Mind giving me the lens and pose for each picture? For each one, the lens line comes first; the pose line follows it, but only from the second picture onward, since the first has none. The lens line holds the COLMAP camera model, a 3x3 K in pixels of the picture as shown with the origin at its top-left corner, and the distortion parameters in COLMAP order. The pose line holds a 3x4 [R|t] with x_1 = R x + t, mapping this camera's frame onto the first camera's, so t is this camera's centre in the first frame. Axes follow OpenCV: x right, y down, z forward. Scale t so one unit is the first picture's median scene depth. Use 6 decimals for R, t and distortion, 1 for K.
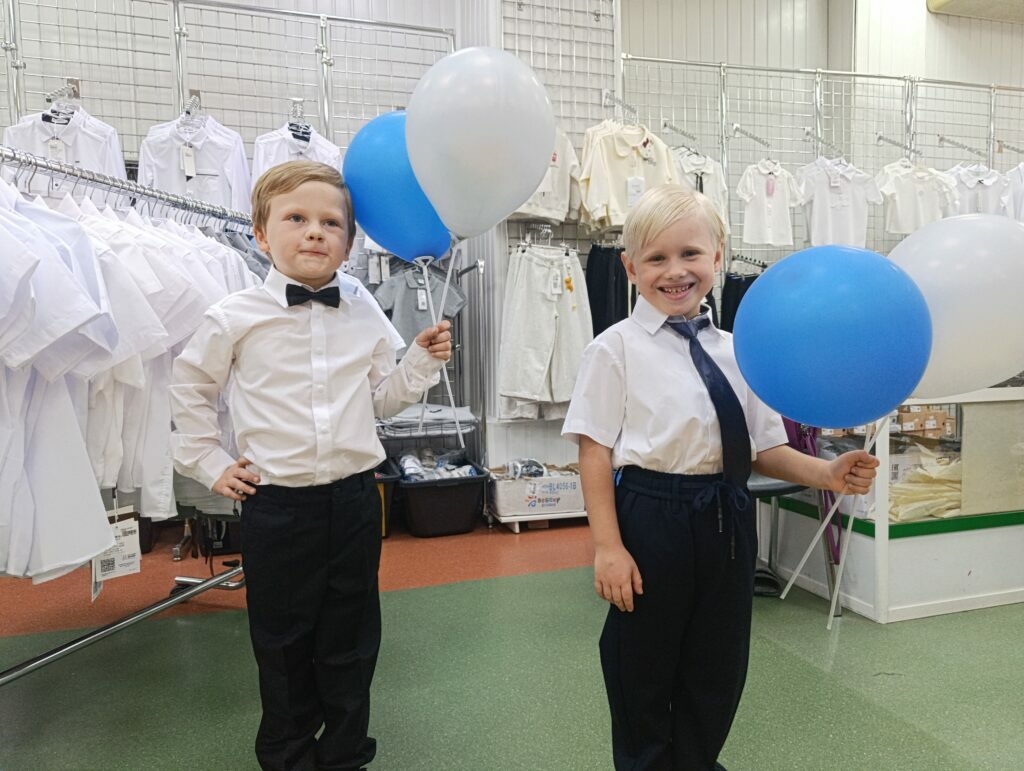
lens RADIAL K [[680.9, 0, 512.0], [0, 680.9, 385.5], [0, 0, 1]] dist [0.054053, -0.060180]
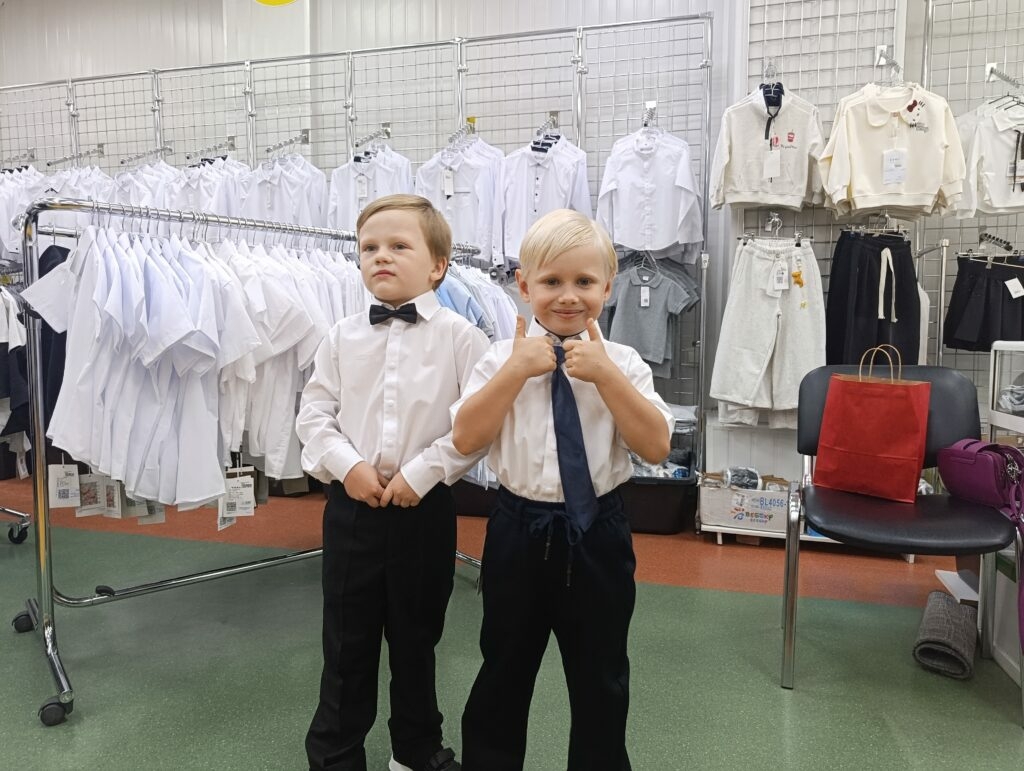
lens RADIAL K [[693.2, 0, 512.0], [0, 693.2, 385.5], [0, 0, 1]] dist [0.001834, -0.002661]
pose [[0.861632, 0.055849, -0.504452, 0.227568], [-0.045480, 0.998425, 0.032856, -0.021572], [0.505492, -0.005367, 0.862815, 0.028445]]
